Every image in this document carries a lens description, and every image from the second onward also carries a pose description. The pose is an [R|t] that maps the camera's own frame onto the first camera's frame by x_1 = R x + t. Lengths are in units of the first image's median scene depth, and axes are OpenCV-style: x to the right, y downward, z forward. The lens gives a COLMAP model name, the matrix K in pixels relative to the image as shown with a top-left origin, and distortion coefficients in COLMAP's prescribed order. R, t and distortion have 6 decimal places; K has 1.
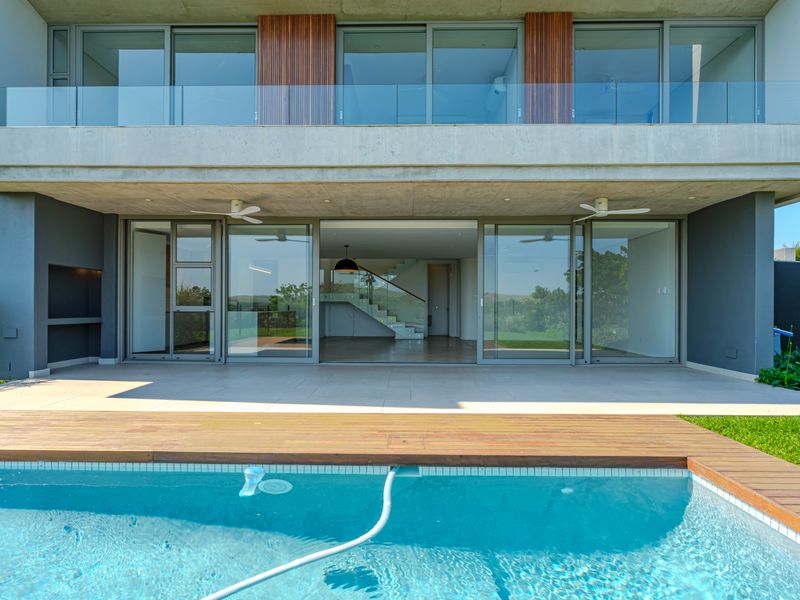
lens RADIAL K [[419.0, 0, 399.2], [0, 419.0, 307.4], [0, 0, 1]] dist [-0.003668, 0.002630]
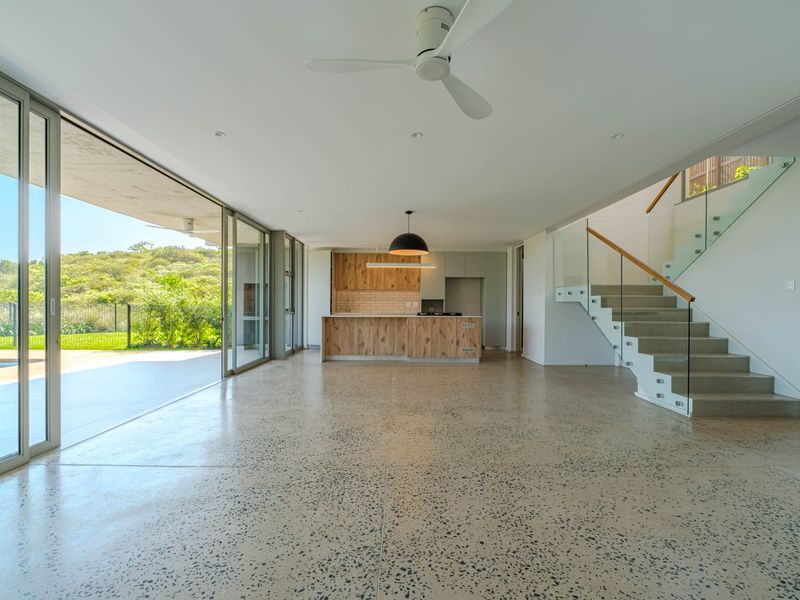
lens RADIAL K [[383.3, 0, 398.1], [0, 383.3, 305.7], [0, 0, 1]] dist [0.002675, 0.001907]
pose [[0.018124, 0.002905, -0.999832, 0.589571], [0.000246, 0.999996, 0.002910, -0.017526], [0.999836, -0.000299, 0.018123, 1.345542]]
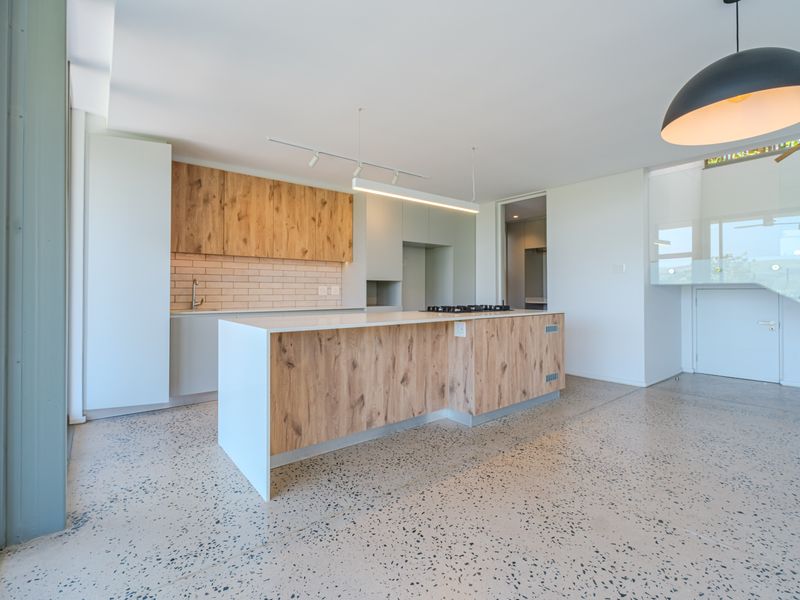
lens RADIAL K [[383.3, 0, 396.9], [0, 383.3, 287.5], [0, 0, 1]] dist [0.002675, 0.001907]
pose [[0.634701, -0.011846, -0.772667, -0.124915], [0.006889, 0.999930, -0.009671, -0.015530], [0.772727, 0.000816, 0.634738, 1.067687]]
